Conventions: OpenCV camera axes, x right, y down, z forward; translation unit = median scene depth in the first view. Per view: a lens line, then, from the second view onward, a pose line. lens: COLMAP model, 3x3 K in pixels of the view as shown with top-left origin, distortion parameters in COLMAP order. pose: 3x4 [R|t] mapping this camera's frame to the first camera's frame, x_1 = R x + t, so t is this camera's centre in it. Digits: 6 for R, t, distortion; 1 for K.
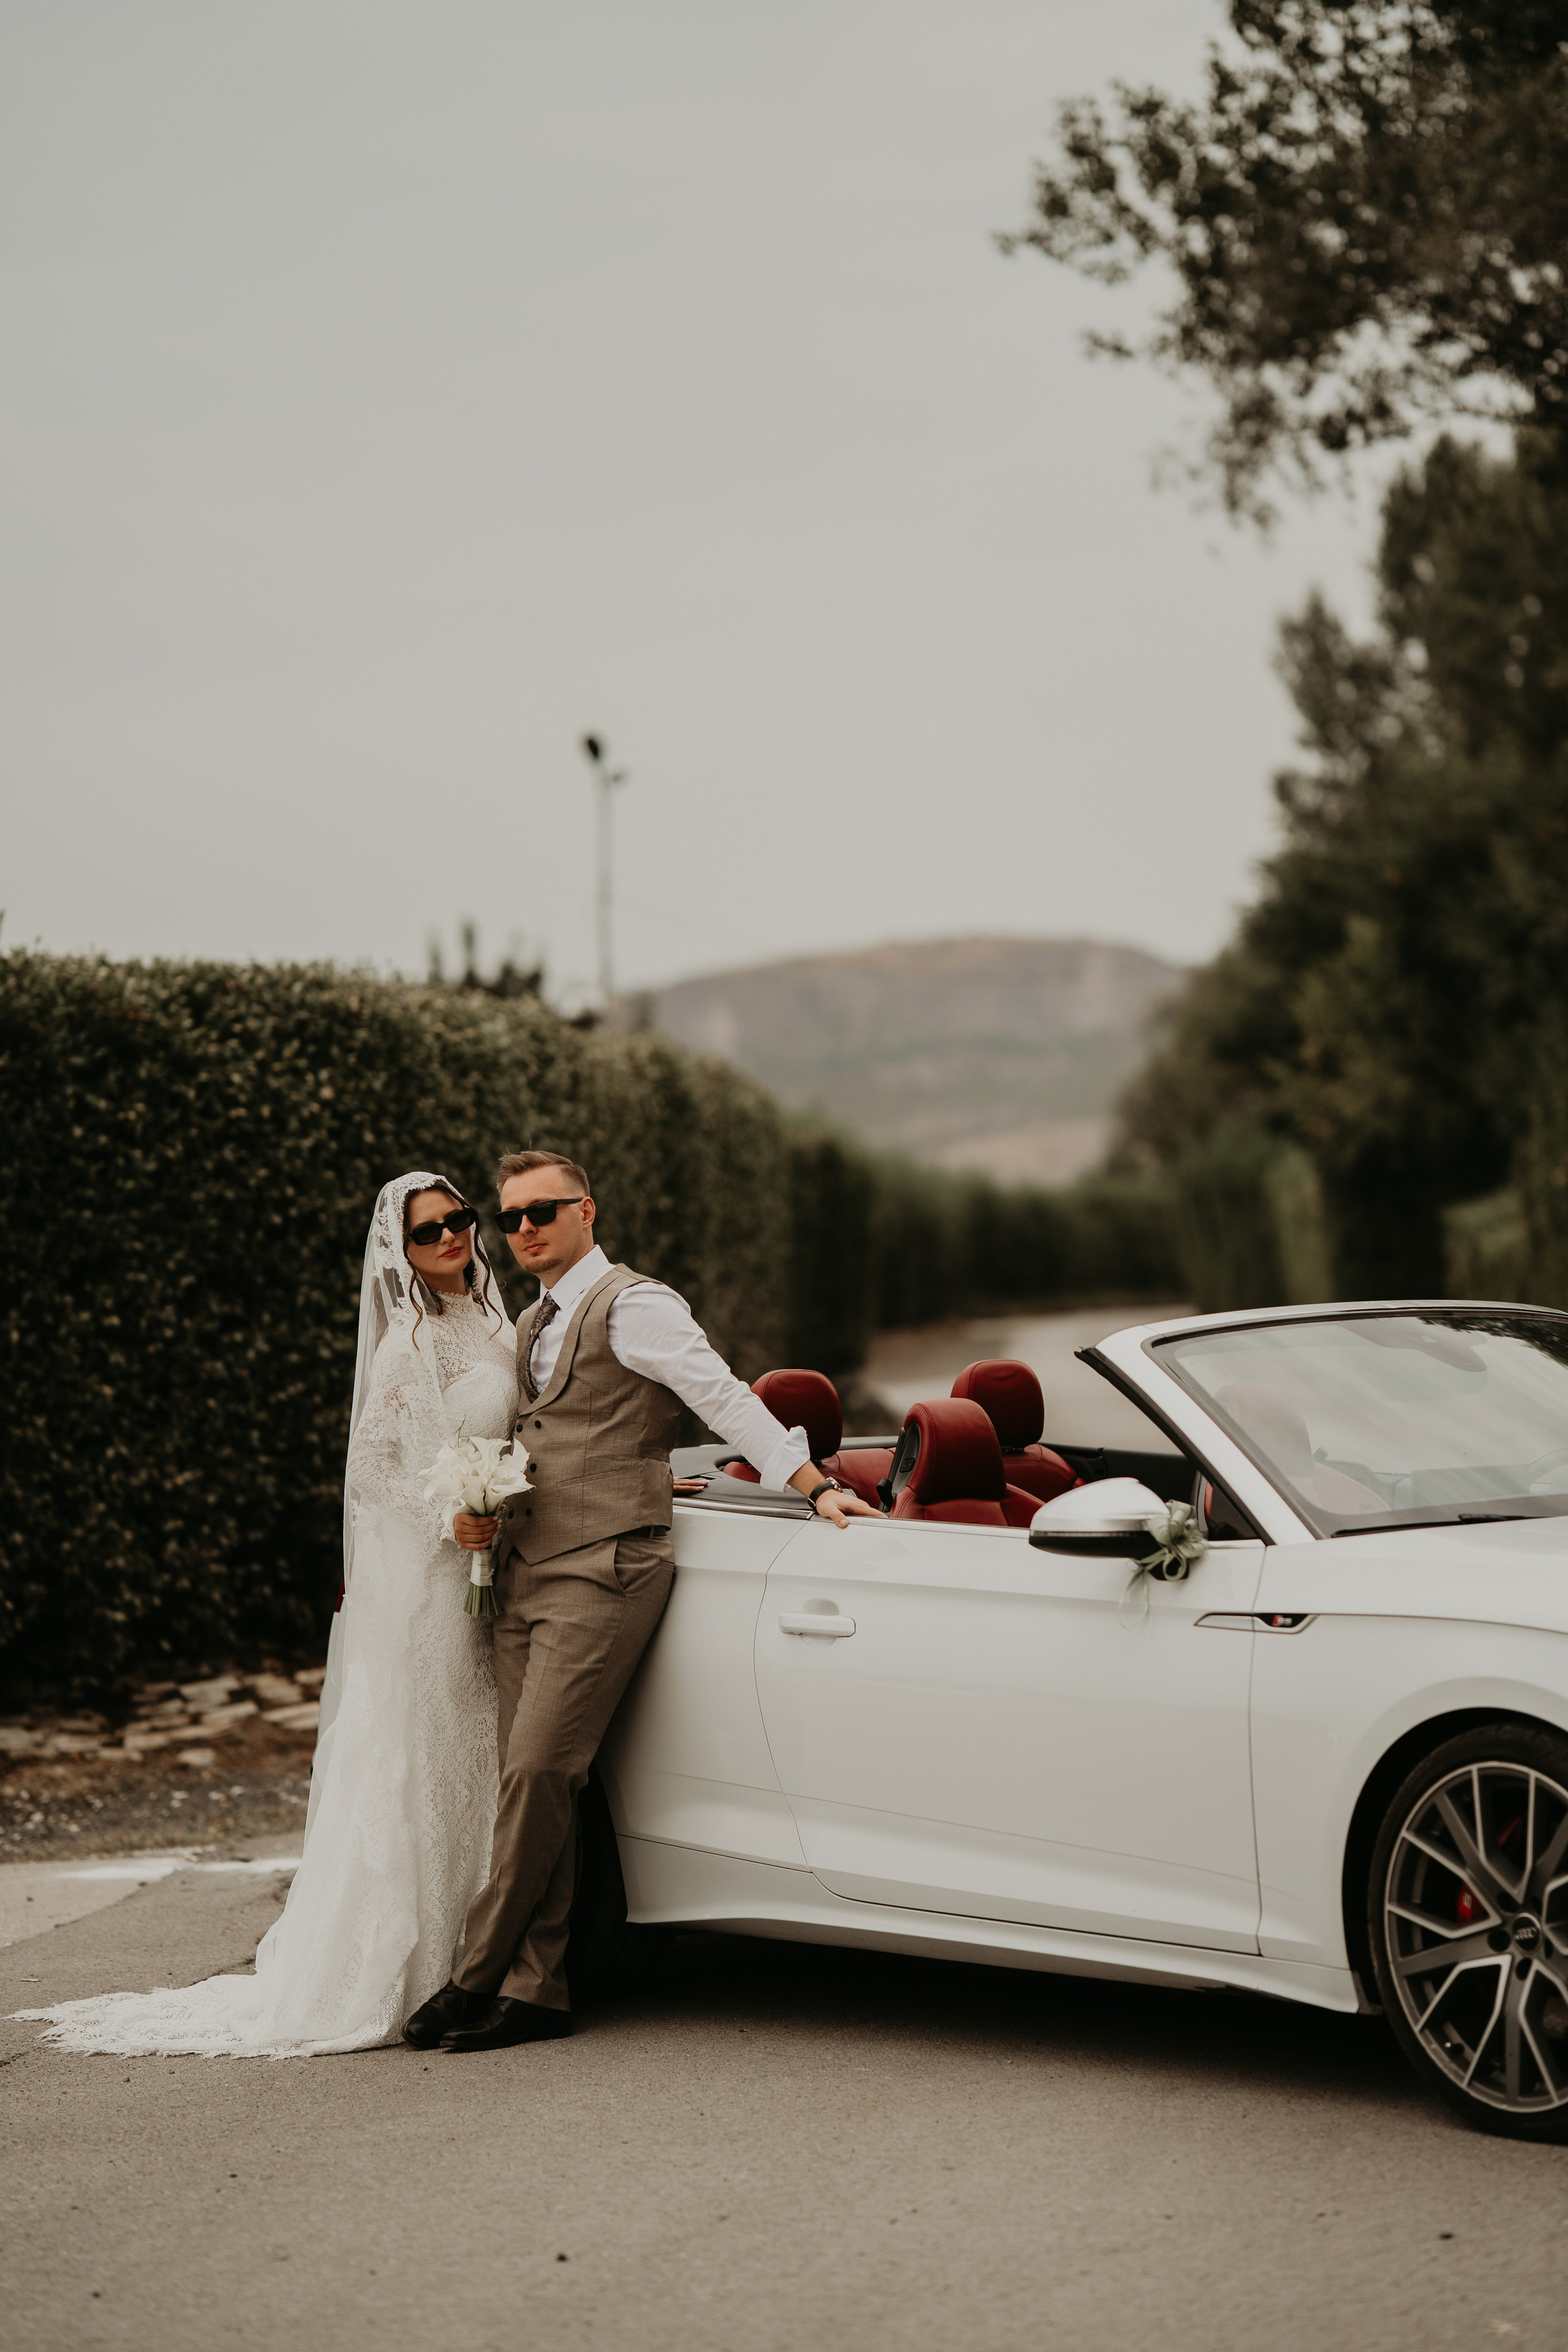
lens RADIAL K [[6124.6, 0, 812.9], [0, 6124.6, 1166.6], [0, 0, 1]] dist [0.911063, 0.283204]
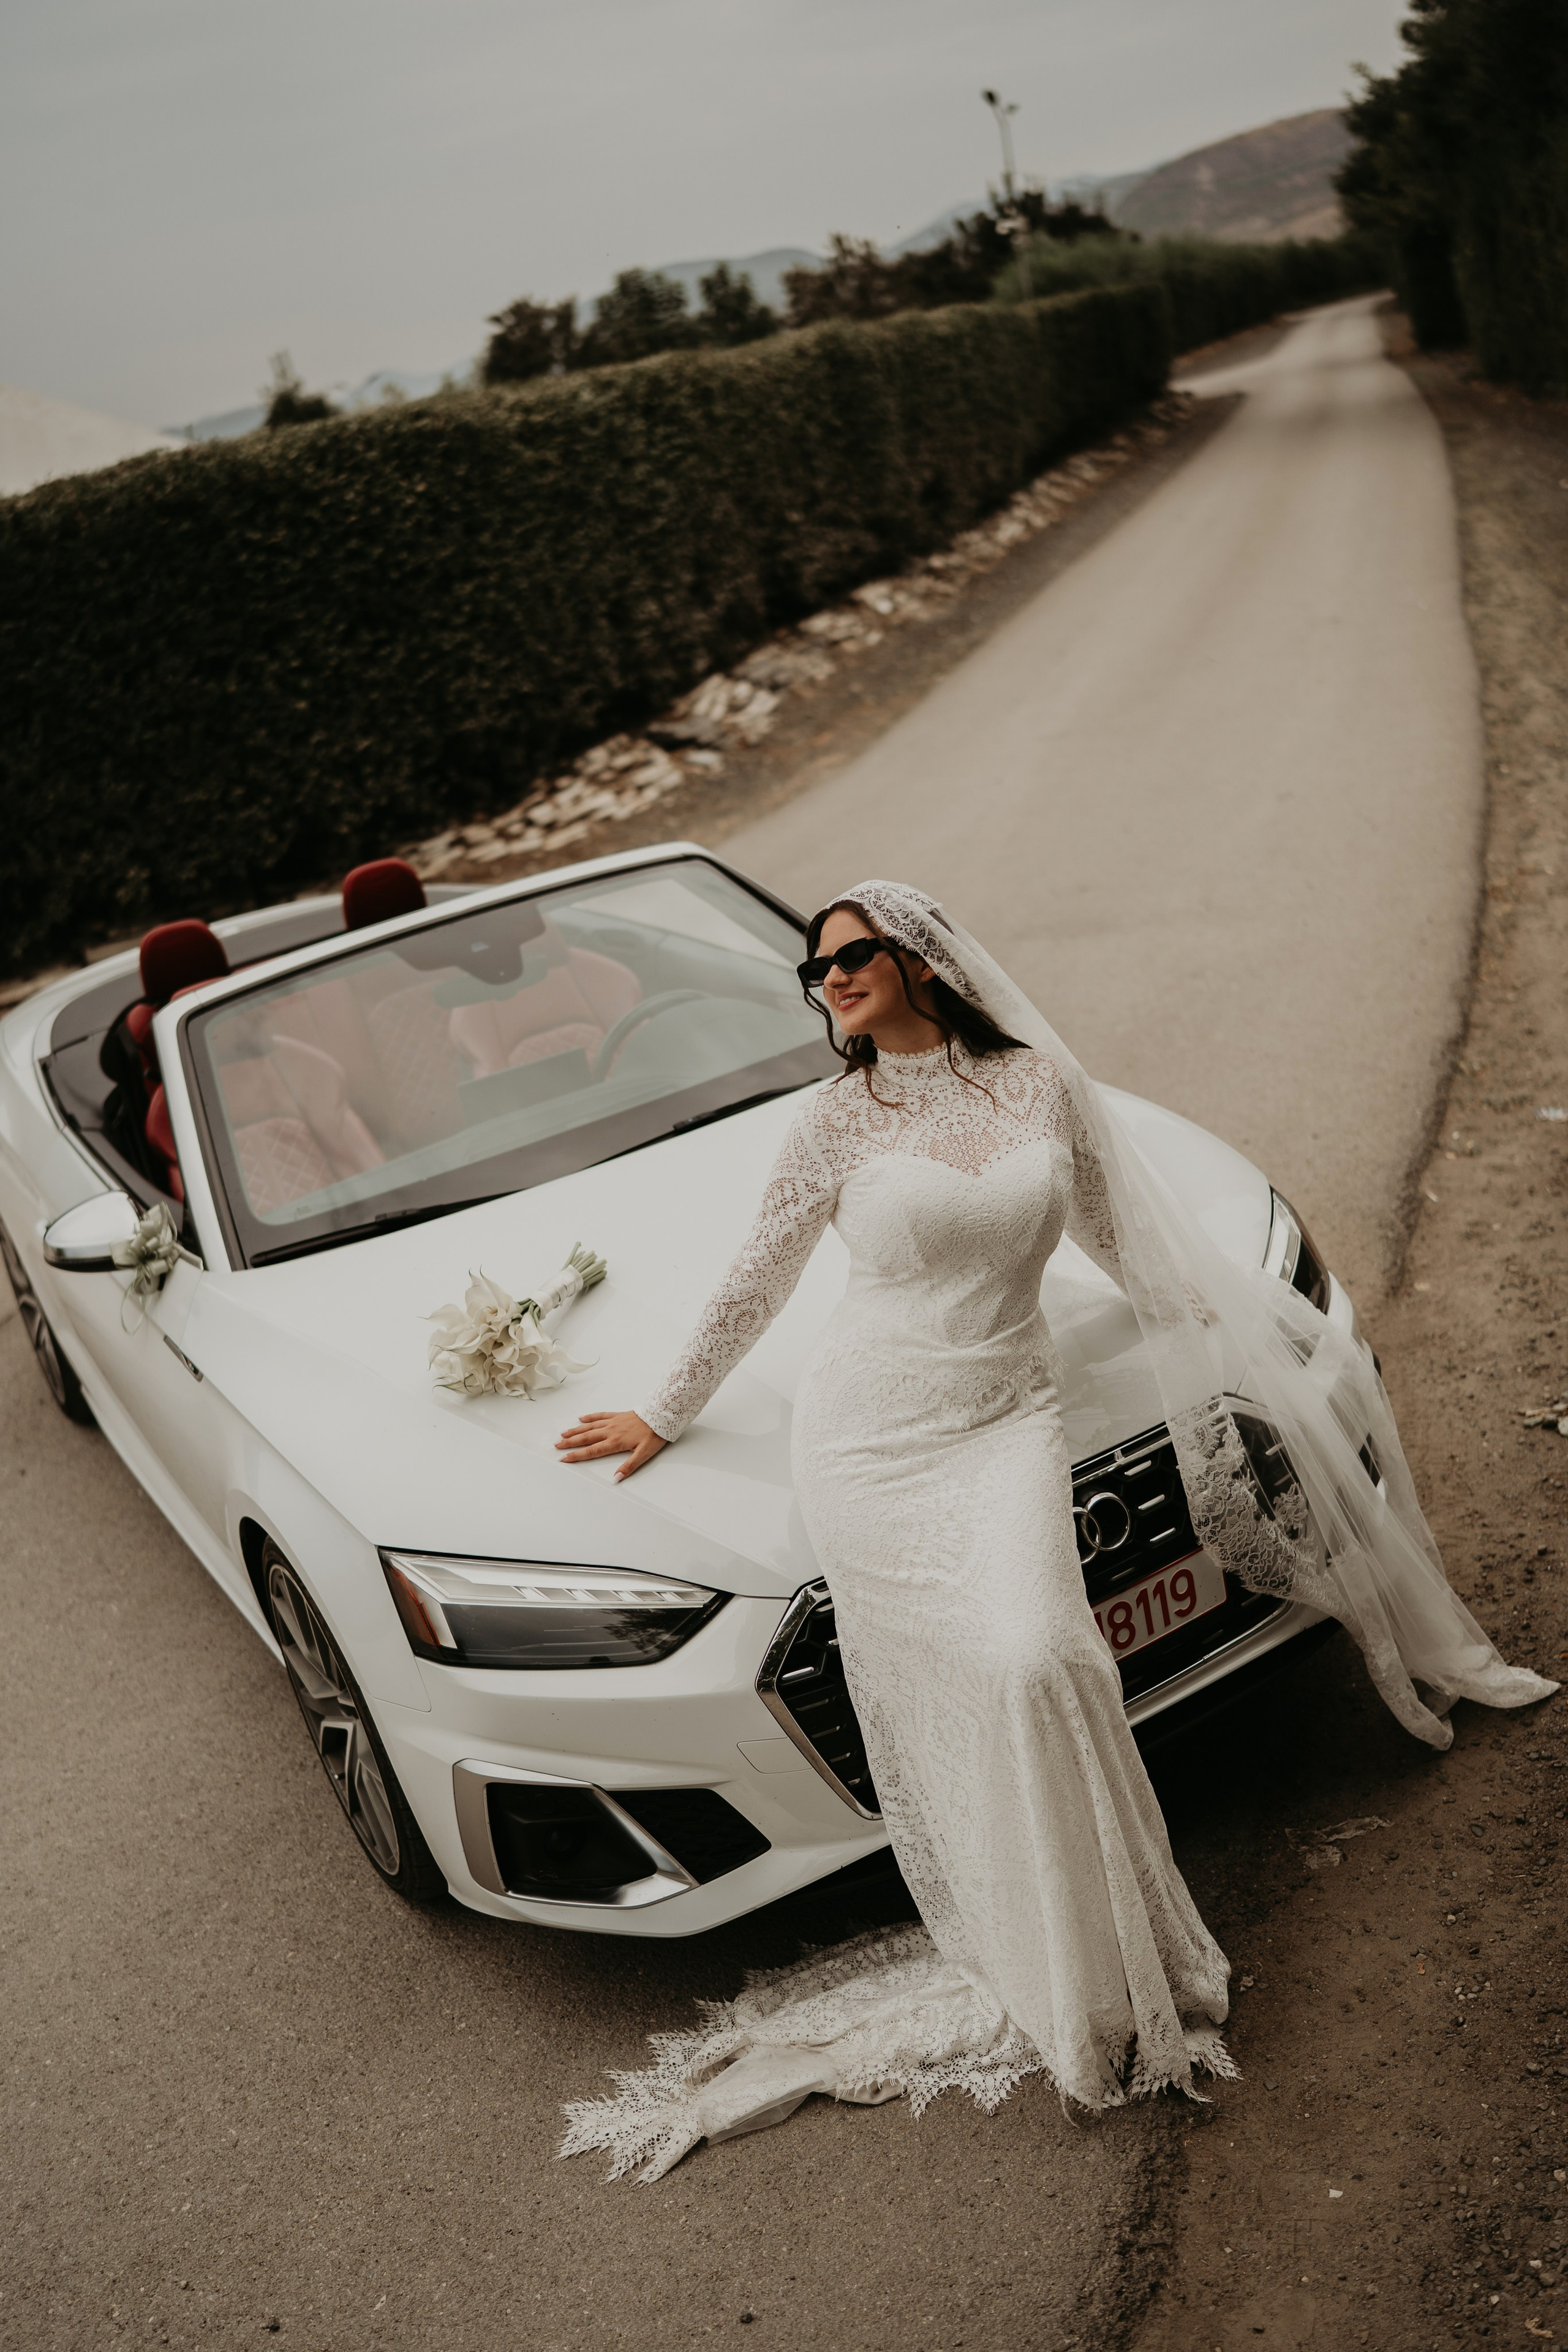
lens RADIAL K [[2395.6, 0, 779.6], [0, 2395.6, 1204.8], [0, 0, 1]] dist [-0.199007, 0.238592]
pose [[0.964161, -0.088106, -0.250261, 0.155071], [0.175674, 0.918862, 0.353314, -0.041334], [0.198827, -0.384616, 0.901409, 0.392096]]
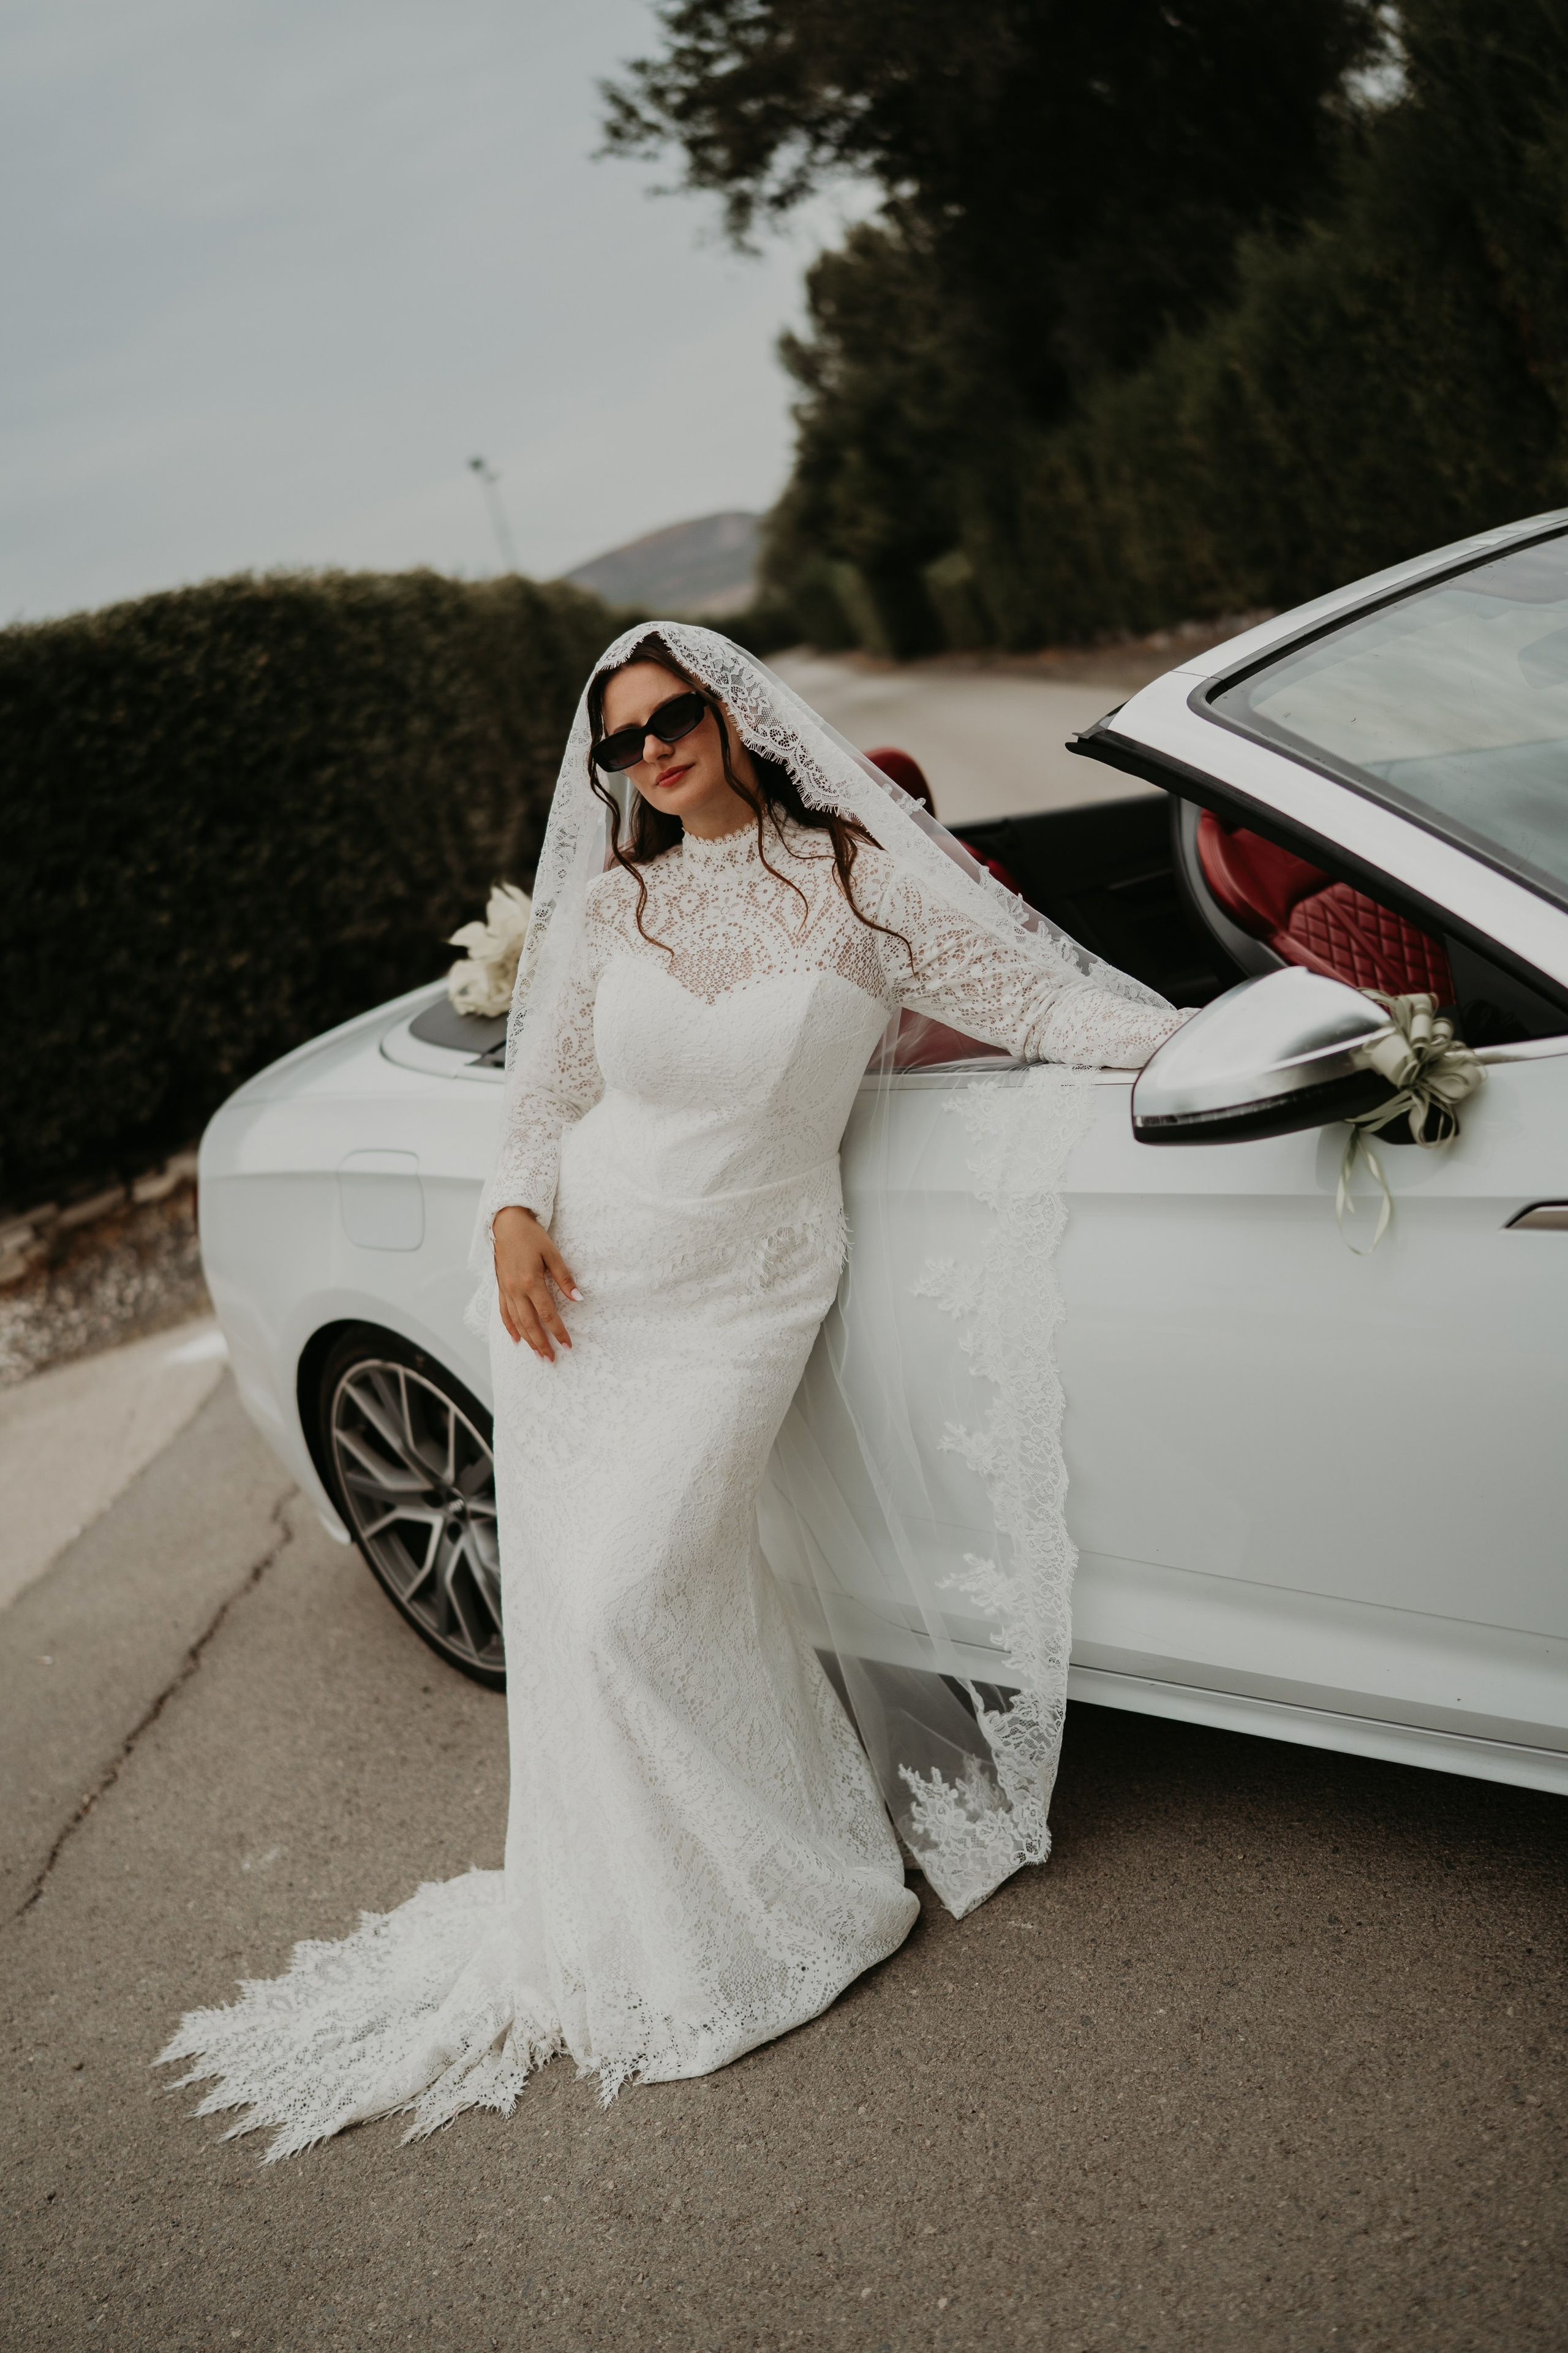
lens RADIAL K [[2358.2, 0, 784.0], [0, 2358.2, 1176.5], [0, 0, 1]] dist [-0.198587, 0.237463]
pose [[0.961791, -0.273754, -0.004148, 0.004303], [0.267121, 0.934949, 0.233488, 0.006274], [-0.060040, -0.225675, 0.972351, 0.470942]]
